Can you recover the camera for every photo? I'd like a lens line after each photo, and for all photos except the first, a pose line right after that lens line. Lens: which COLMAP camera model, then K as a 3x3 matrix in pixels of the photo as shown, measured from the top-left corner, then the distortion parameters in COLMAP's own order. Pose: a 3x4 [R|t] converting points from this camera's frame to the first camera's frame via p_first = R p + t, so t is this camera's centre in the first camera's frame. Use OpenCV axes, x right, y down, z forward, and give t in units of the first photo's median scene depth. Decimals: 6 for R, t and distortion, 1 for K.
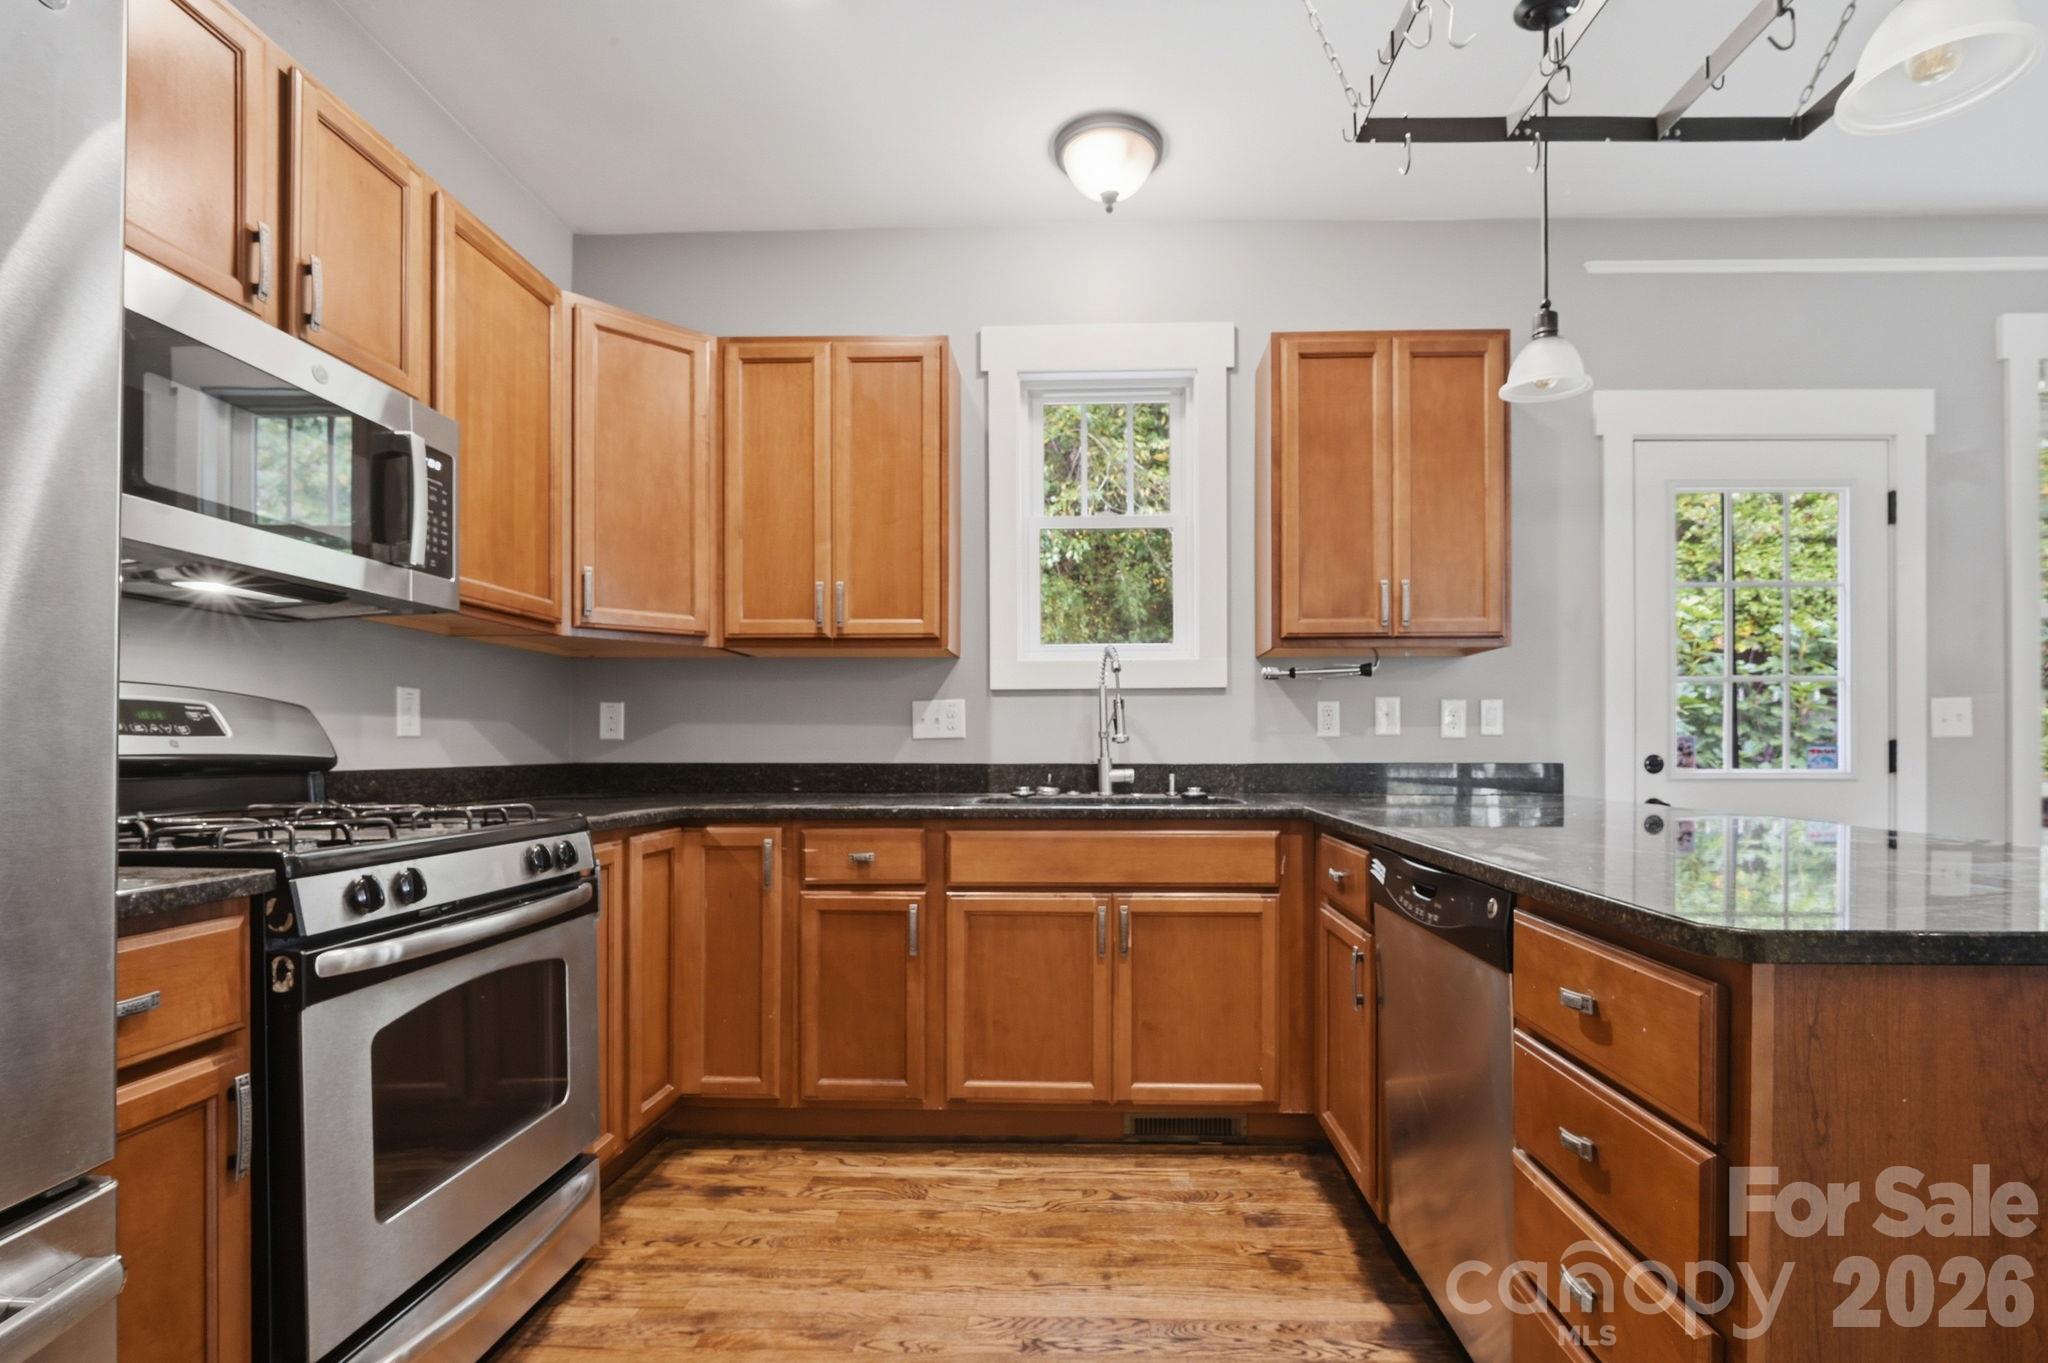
lens RADIAL K [[964.5, 0, 1064.7], [0, 964.5, 747.4], [0, 0, 1]] dist [-0.001478, -0.004843]
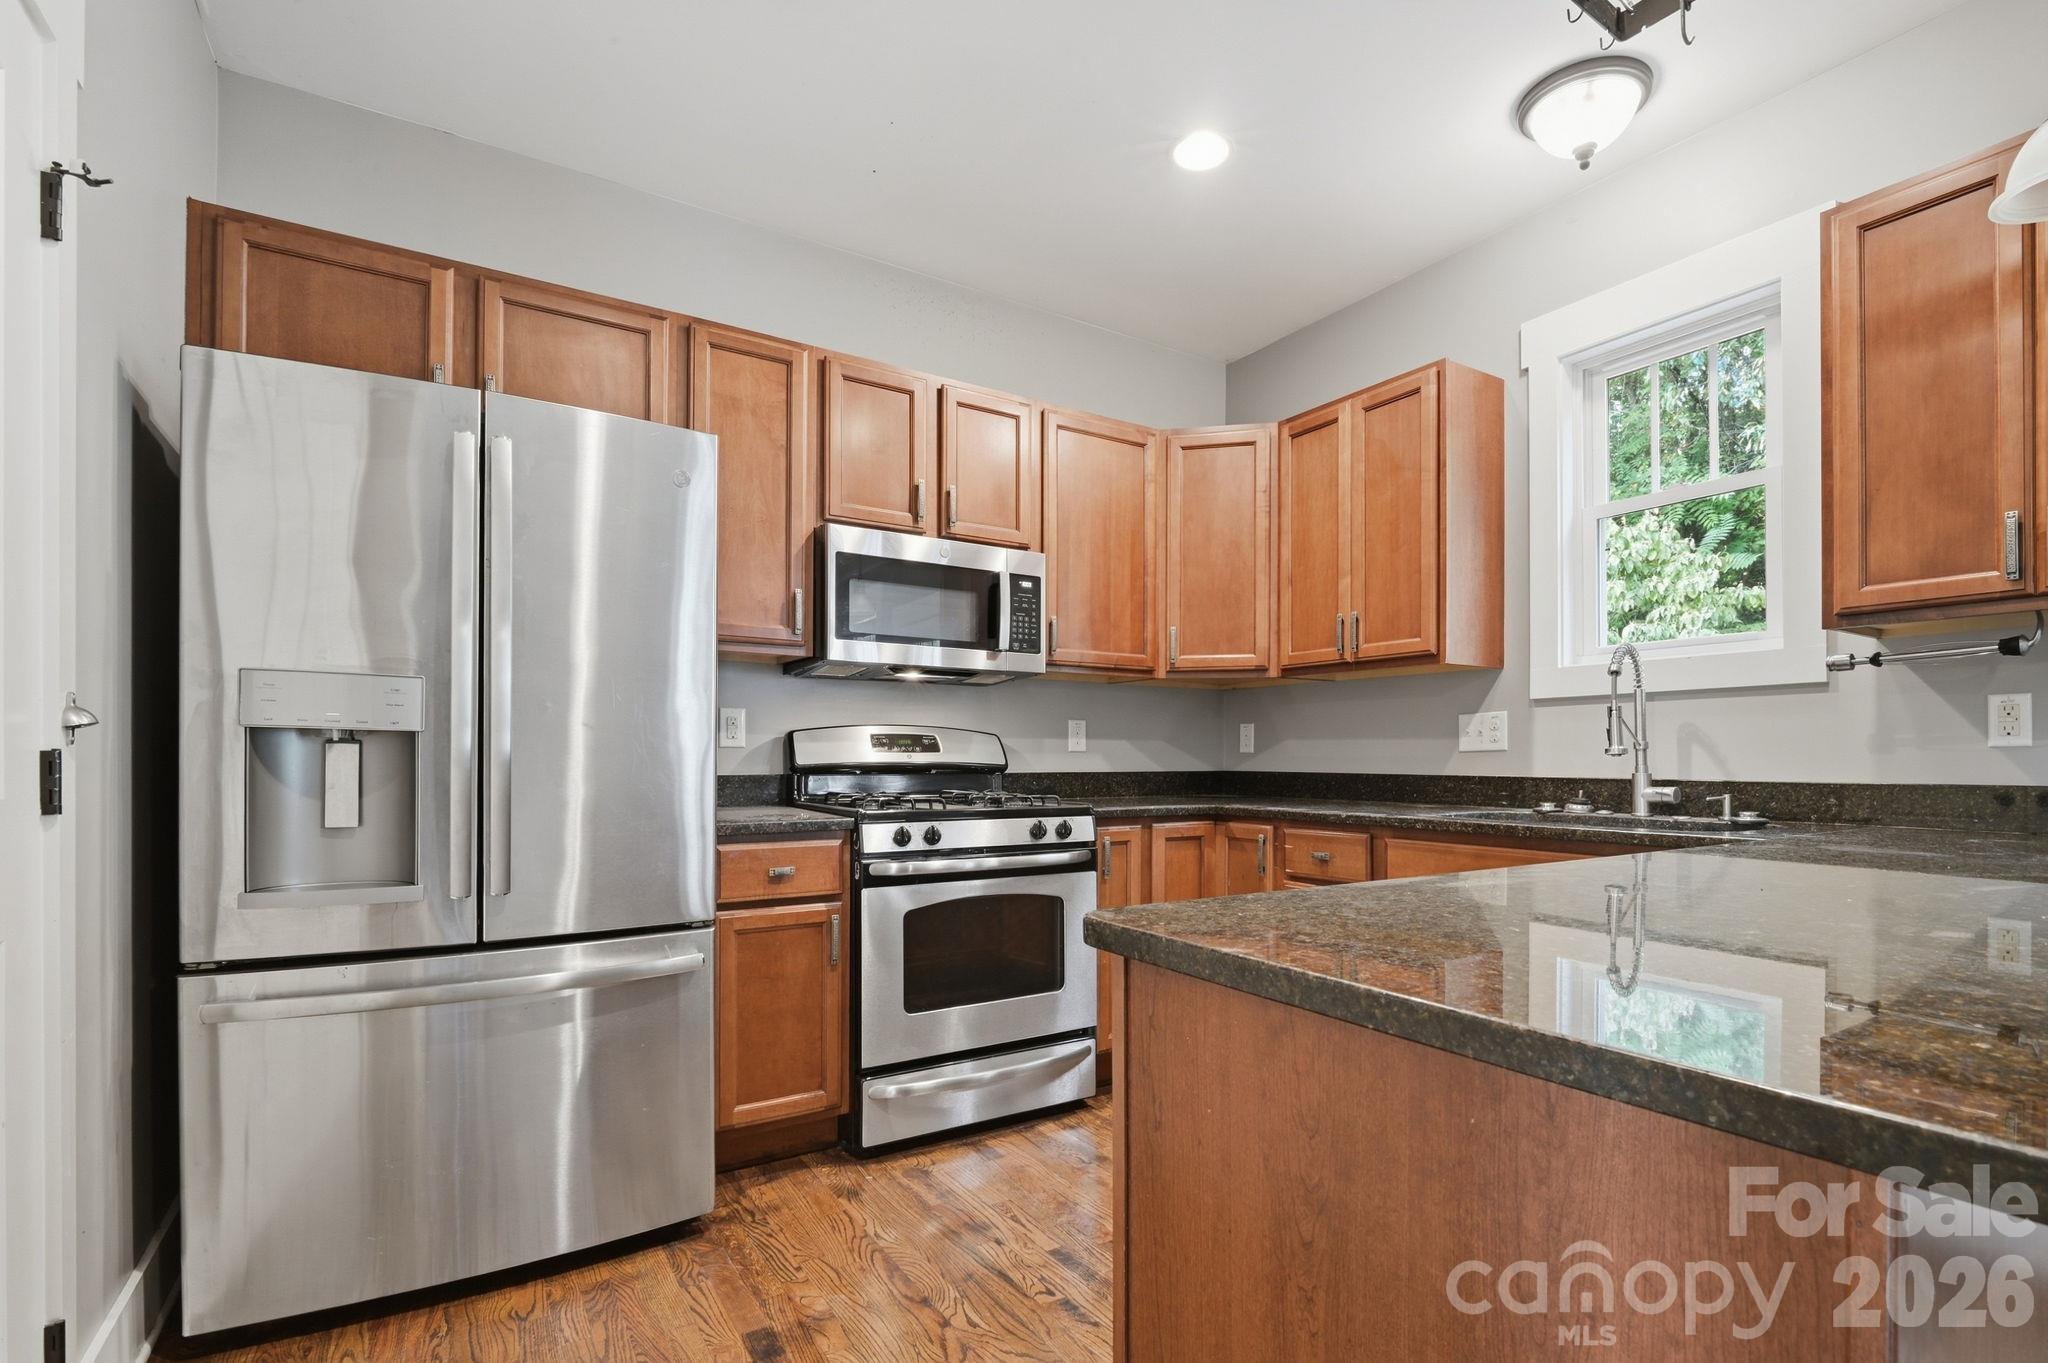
lens RADIAL K [[964.5, 0, 1070.1], [0, 964.5, 757.6], [0, 0, 1]] dist [-0.001478, -0.004843]
pose [[0.574007, 0.002202, -0.818848, 0.491169], [-0.003175, 0.999995, 0.000464, -0.001997], [0.818844, 0.002333, 0.574011, 0.087845]]
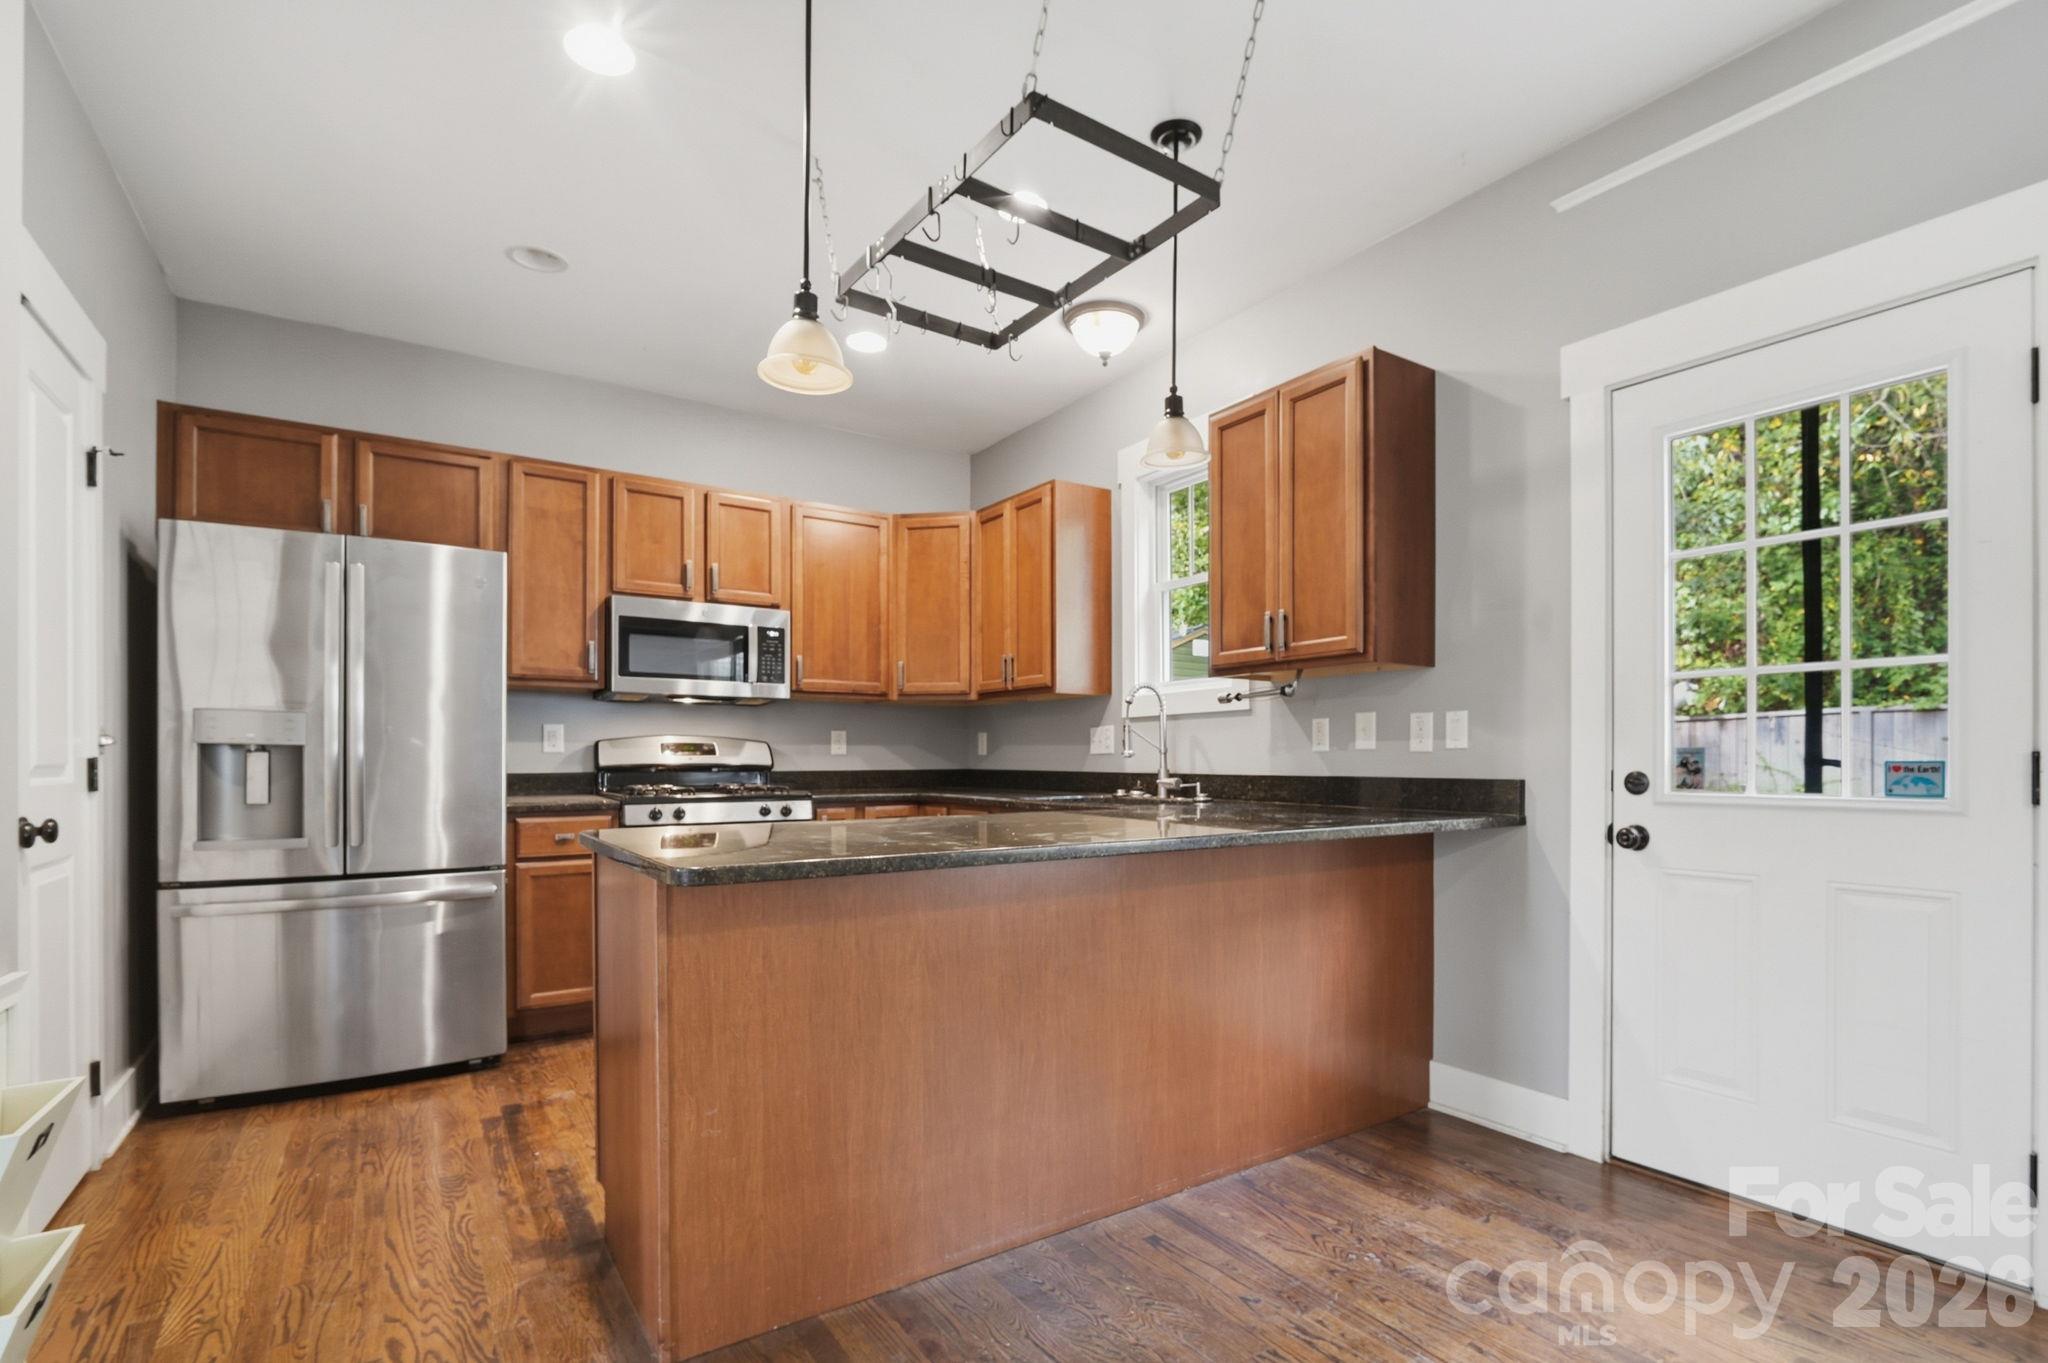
lens RADIAL K [[964.5, 0, 1064.5], [0, 964.5, 759.1], [0, 0, 1]] dist [-0.001478, -0.004843]
pose [[0.596136, 0.001285, -0.802883, 1.062991], [-0.000541, 0.999999, 0.001199, -0.003955], [0.802884, -0.000280, 0.596136, 0.141011]]
